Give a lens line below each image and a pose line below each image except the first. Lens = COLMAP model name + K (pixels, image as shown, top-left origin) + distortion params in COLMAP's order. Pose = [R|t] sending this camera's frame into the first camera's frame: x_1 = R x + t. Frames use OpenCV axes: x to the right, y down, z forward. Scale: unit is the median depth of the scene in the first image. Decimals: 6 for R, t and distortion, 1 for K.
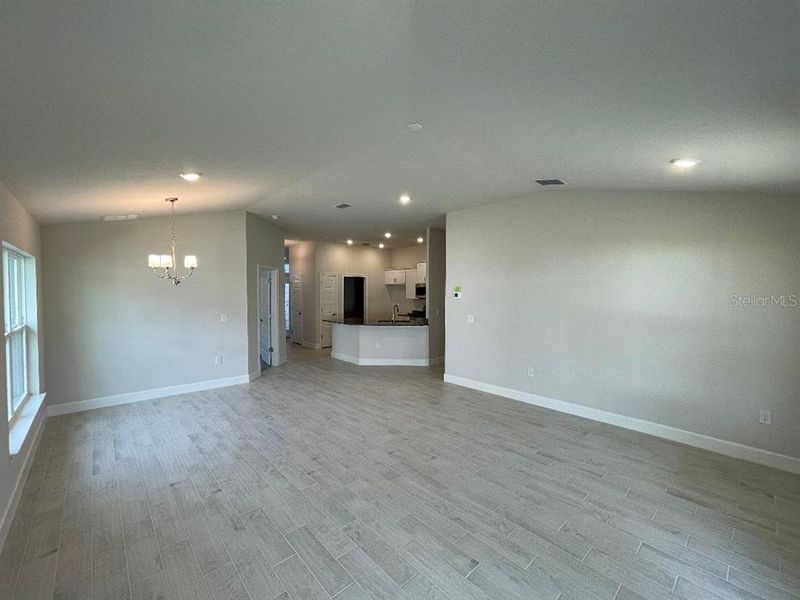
lens RADIAL K [[331.0, 0, 400.0], [0, 331.0, 300.0], [0, 0, 1]] dist [-0.000826, -0.000006]
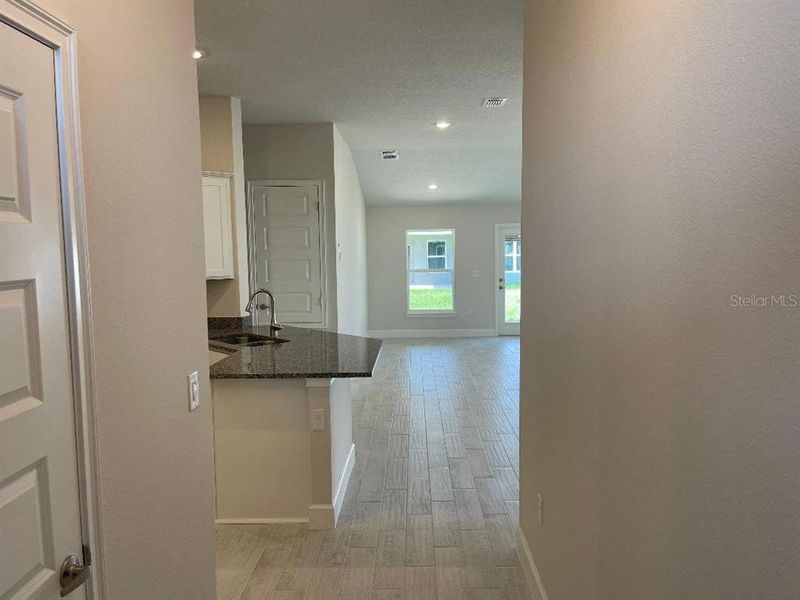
lens RADIAL K [[582.2, 0, 400.0], [0, 582.2, 300.0], [0, 0, 1]] dist [-0.000789, -0.000168]
pose [[-0.722473, -0.054408, 0.689256, -1.296100], [0.033284, 0.993006, 0.113272, -0.104457], [-0.690598, 0.104777, -0.715609, 3.223408]]
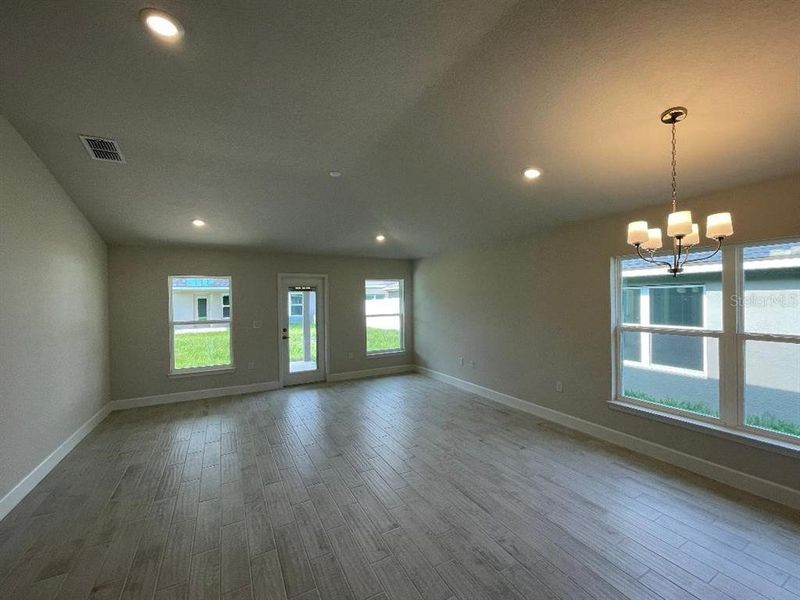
lens RADIAL K [[331.0, 0, 400.0], [0, 331.0, 300.0], [0, 0, 1]] dist [-0.000826, -0.000006]
pose [[-0.968039, 0.006736, 0.250709, -0.490376], [0.015863, 0.999282, 0.034399, -0.042331], [-0.250297, 0.037276, -0.967451, 2.037554]]
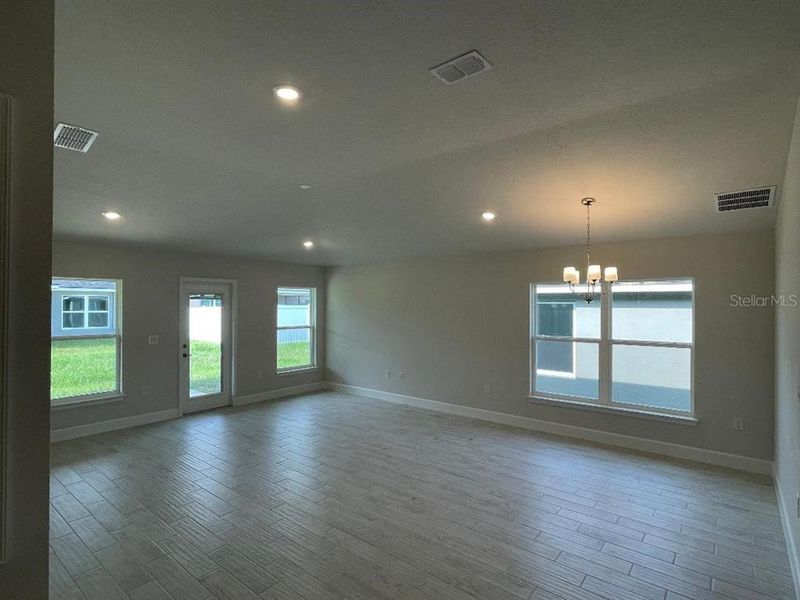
lens RADIAL K [[414.9, 0, 400.0], [0, 414.9, 300.0], [0, 0, 1]] dist [-0.000703, -0.000188]
pose [[-0.989304, -0.012756, -0.145311, -0.080788], [-0.015406, 0.999735, 0.017125, -0.082561], [0.145054, 0.019181, -0.989238, 2.462989]]
